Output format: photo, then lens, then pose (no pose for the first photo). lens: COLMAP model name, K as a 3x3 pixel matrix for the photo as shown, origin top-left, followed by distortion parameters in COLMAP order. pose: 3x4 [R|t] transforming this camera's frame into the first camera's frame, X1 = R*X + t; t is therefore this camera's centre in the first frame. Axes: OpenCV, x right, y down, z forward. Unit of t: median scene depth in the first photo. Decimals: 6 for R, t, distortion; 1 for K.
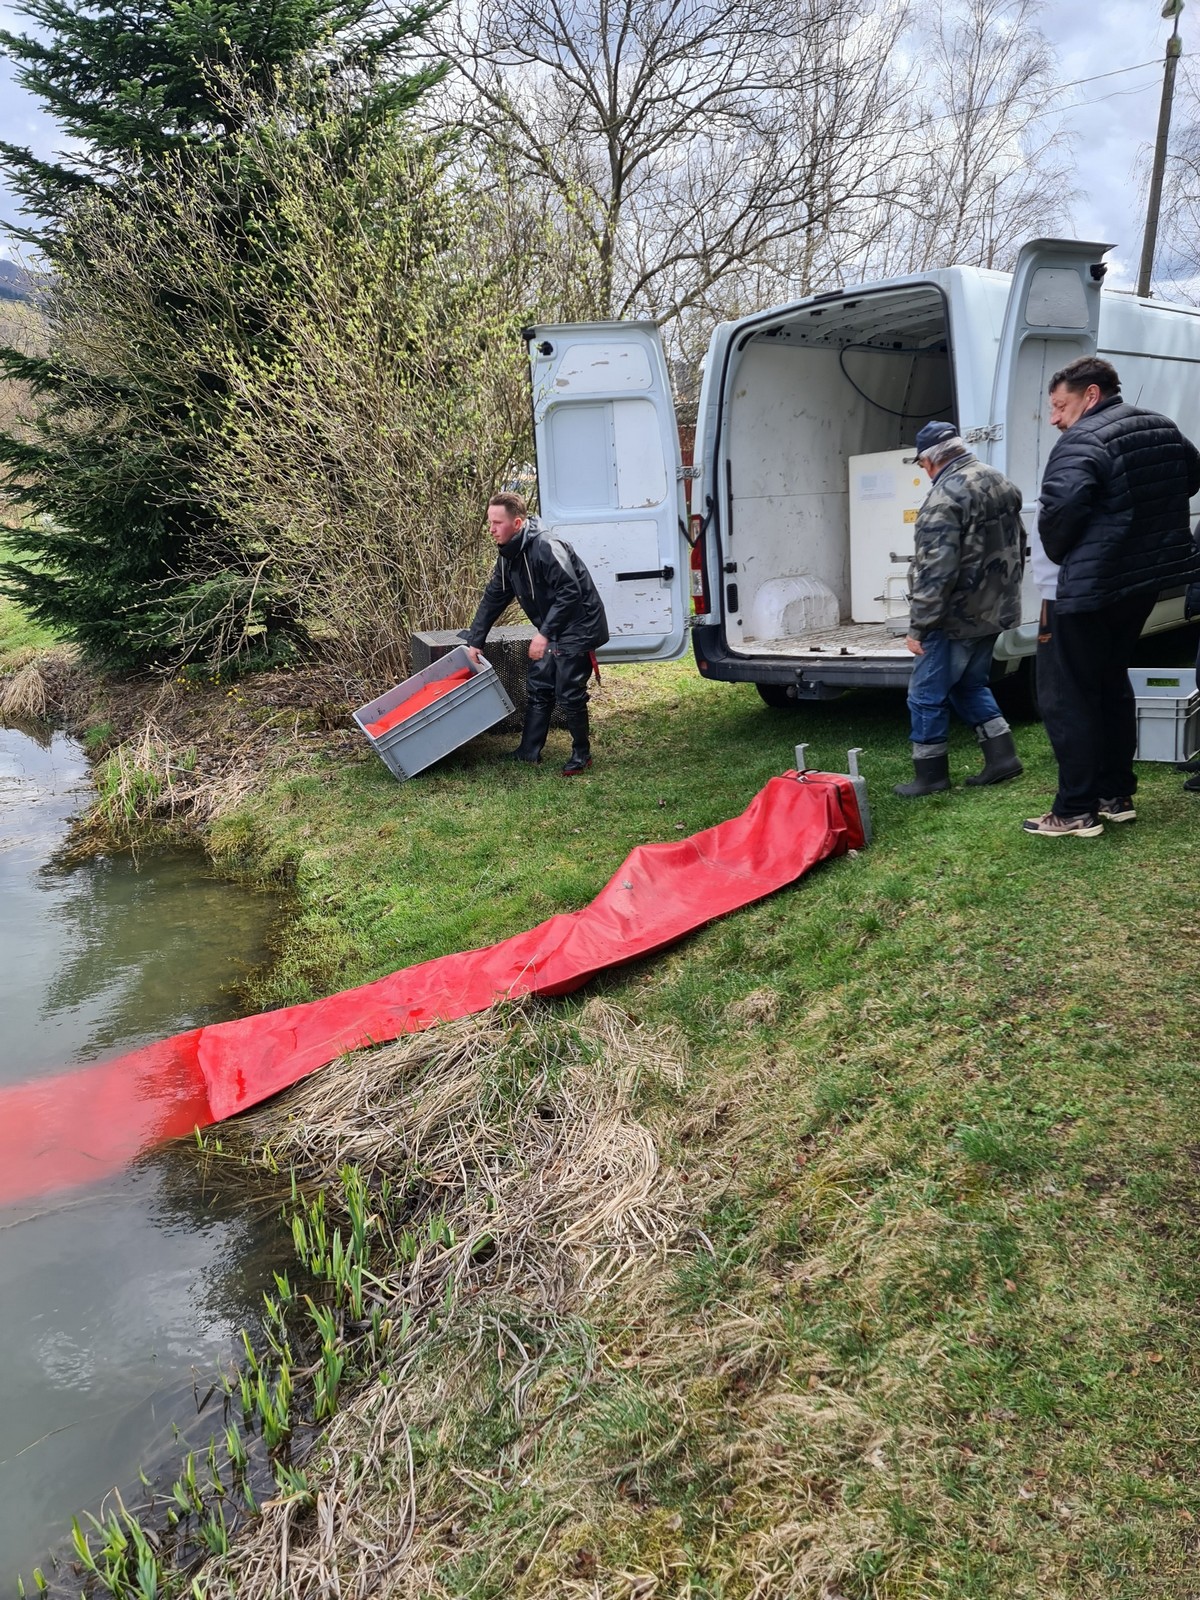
lens RADIAL K [[1162.0, 0, 599.2], [0, 1162.0, 801.4], [0, 0, 1]] dist [0.083850, -0.054215]
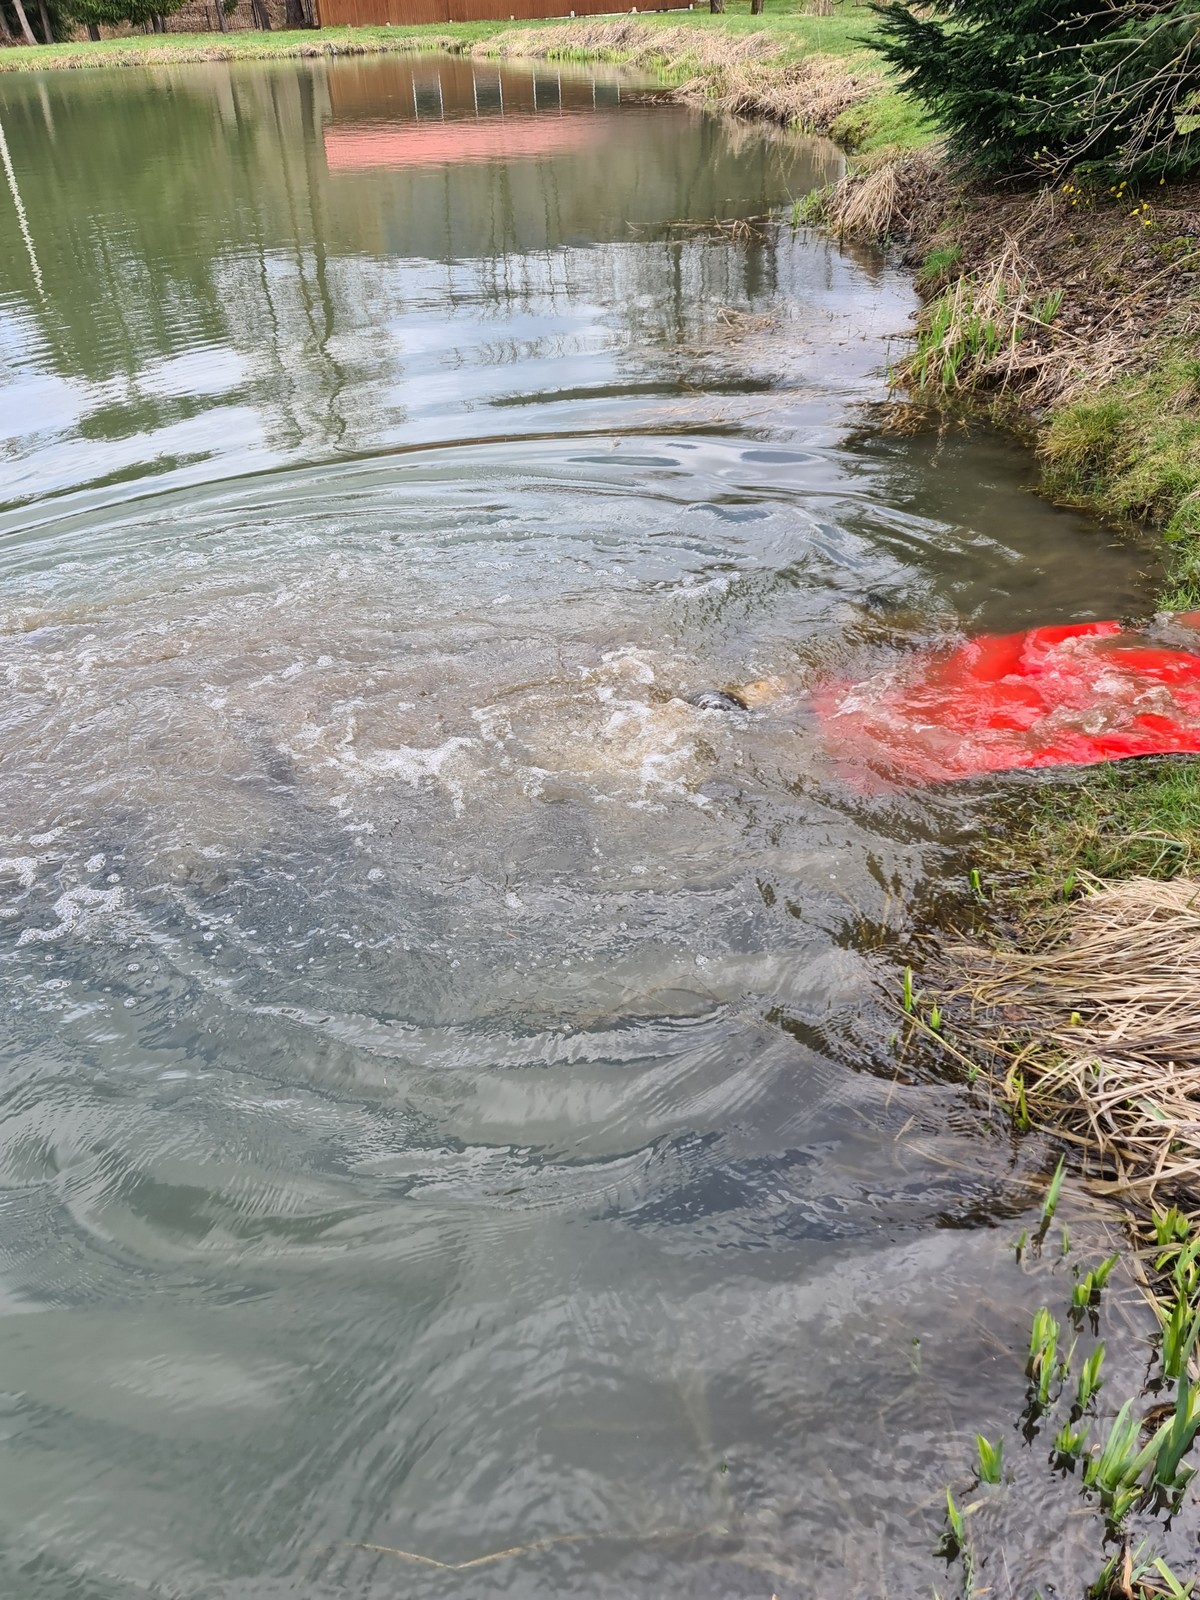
lens RADIAL K [[1155.7, 0, 592.2], [0, 1155.7, 807.2], [0, 0, 1]] dist [0.154349, -0.170203]
pose [[0.780331, 0.343255, -0.522742, -0.087956], [-0.145160, 0.912486, 0.382488, 0.003302], [0.608286, -0.222586, 0.761869, 0.226210]]
